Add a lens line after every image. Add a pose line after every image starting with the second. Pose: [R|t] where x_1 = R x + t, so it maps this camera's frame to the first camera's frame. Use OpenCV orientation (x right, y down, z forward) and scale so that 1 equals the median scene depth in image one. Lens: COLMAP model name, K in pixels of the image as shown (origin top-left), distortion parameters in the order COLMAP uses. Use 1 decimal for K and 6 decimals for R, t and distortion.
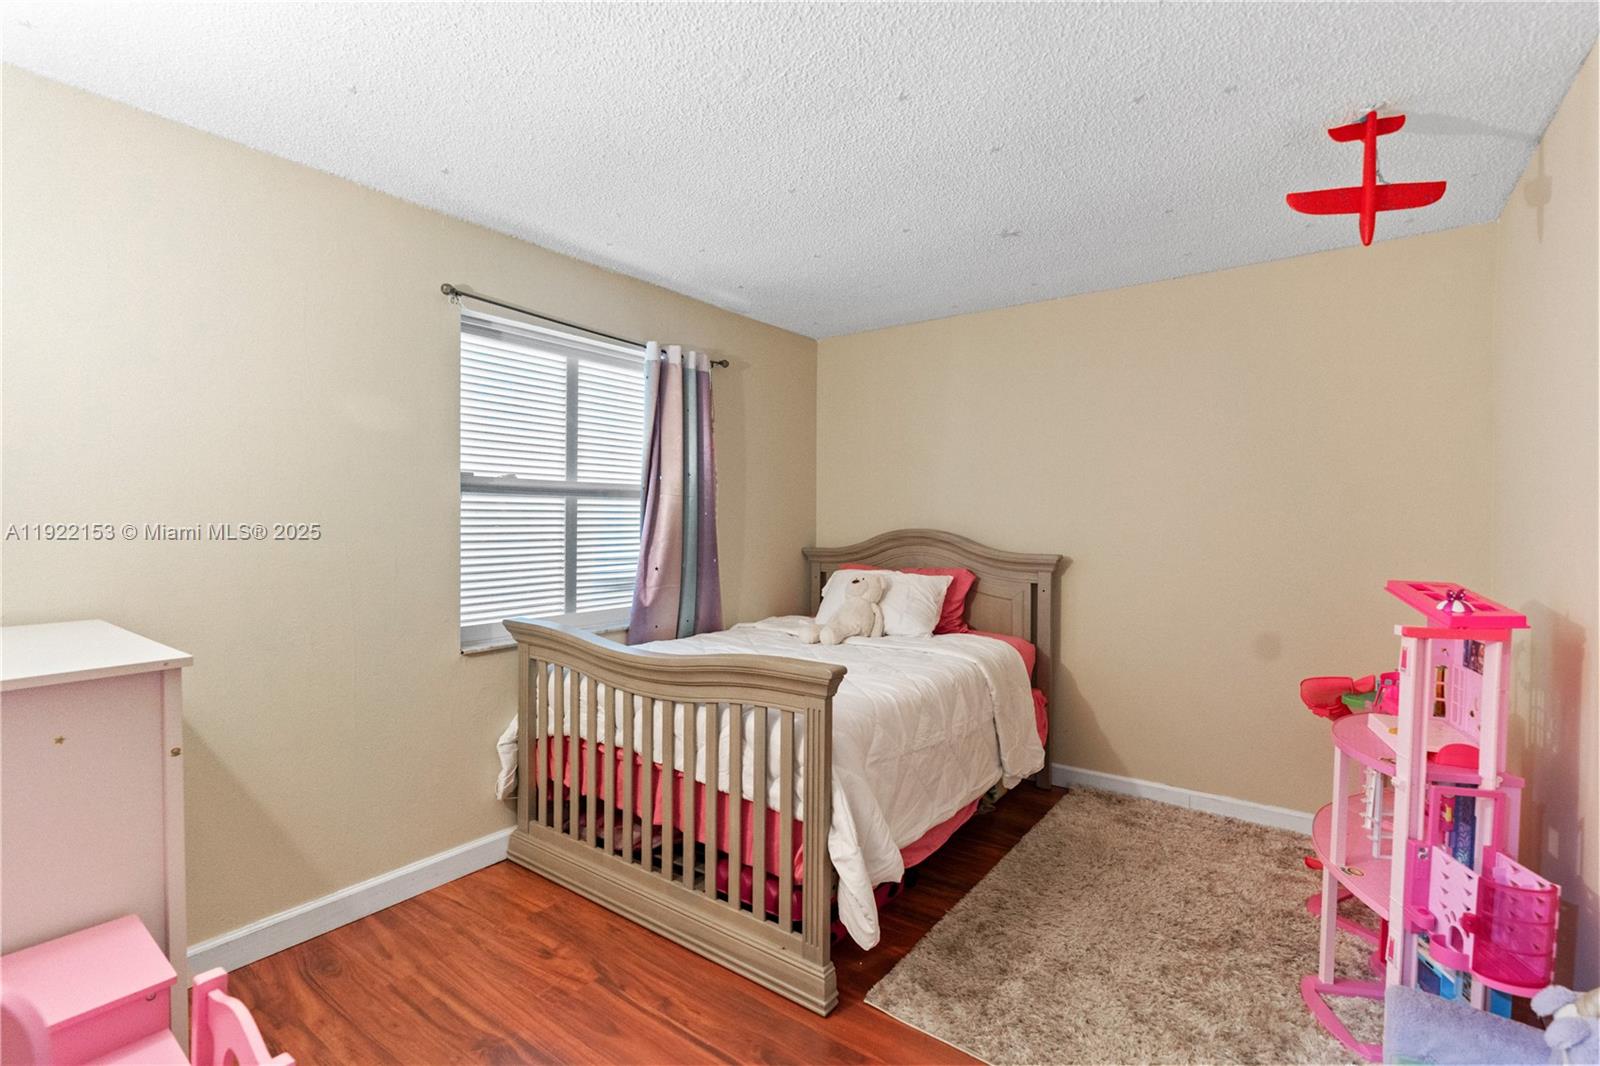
lens RADIAL K [[734.4, 0, 798.7], [0, 734.4, 532.7], [0, 0, 1]] dist [-0.004941, 0.000589]
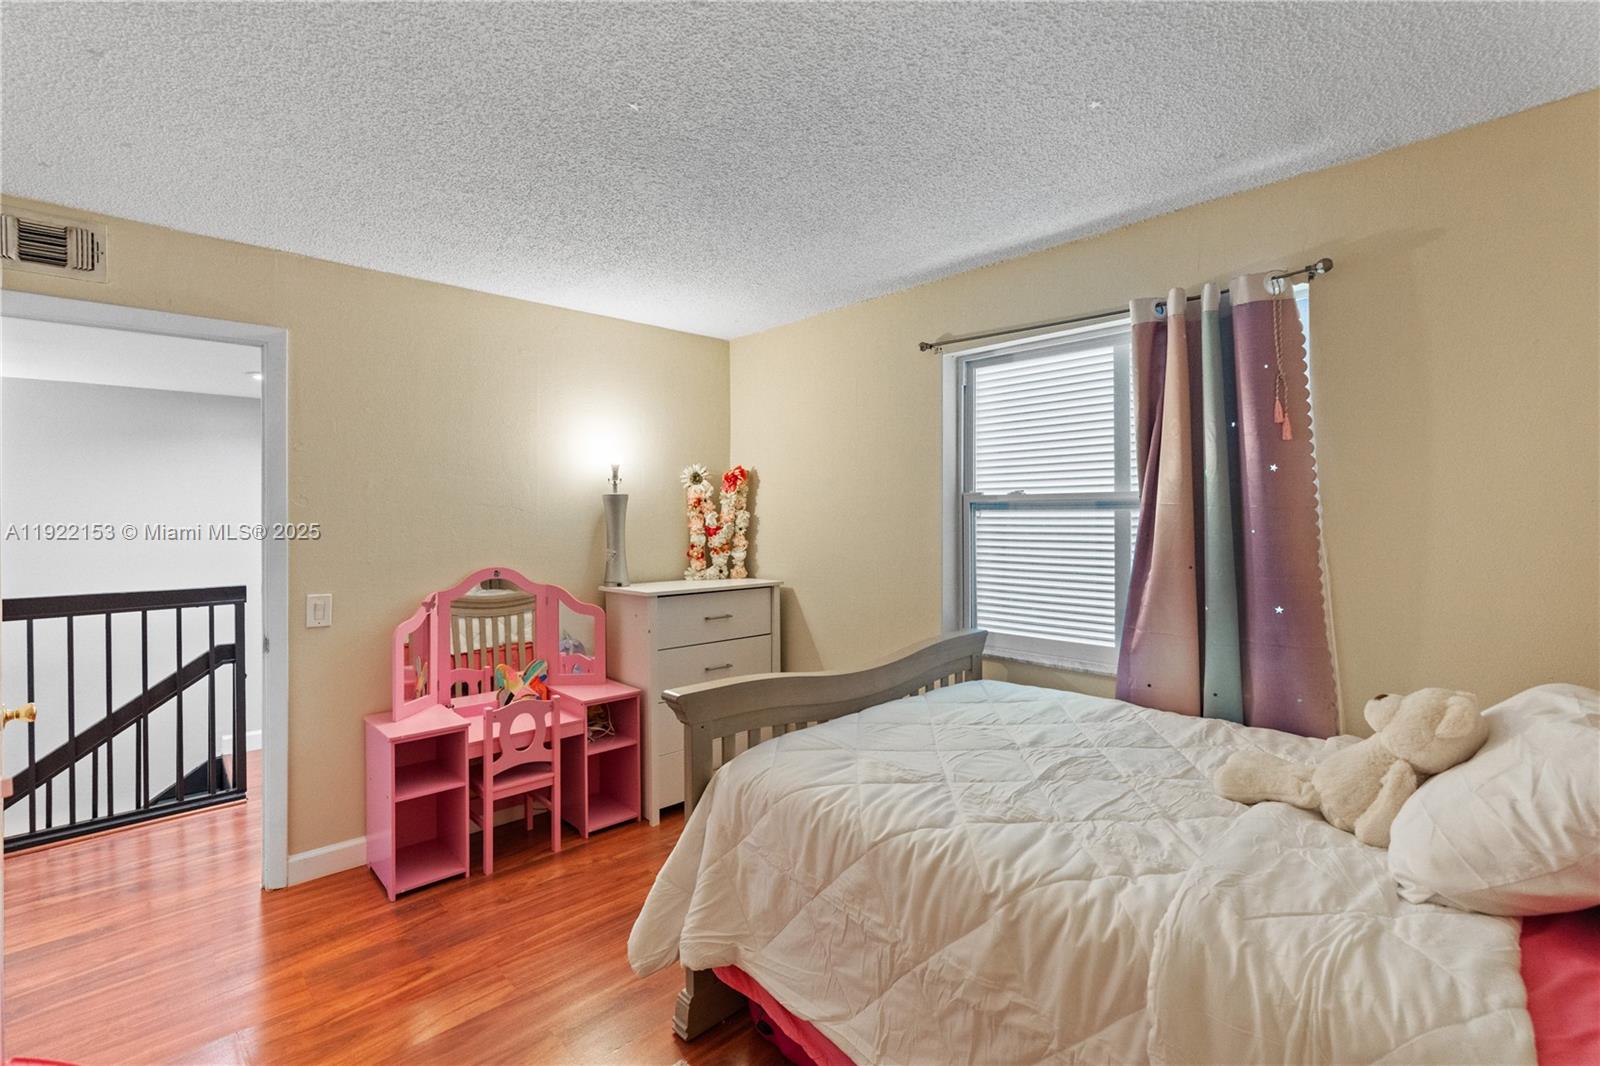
lens RADIAL K [[734.4, 0, 799.9], [0, 734.4, 525.3], [0, 0, 1]] dist [-0.004941, 0.000589]
pose [[-0.149072, -0.003077, -0.988822, 0.653173], [-0.021659, 0.999765, 0.000155, -0.024817], [0.988589, 0.021440, -0.149103, 0.849770]]
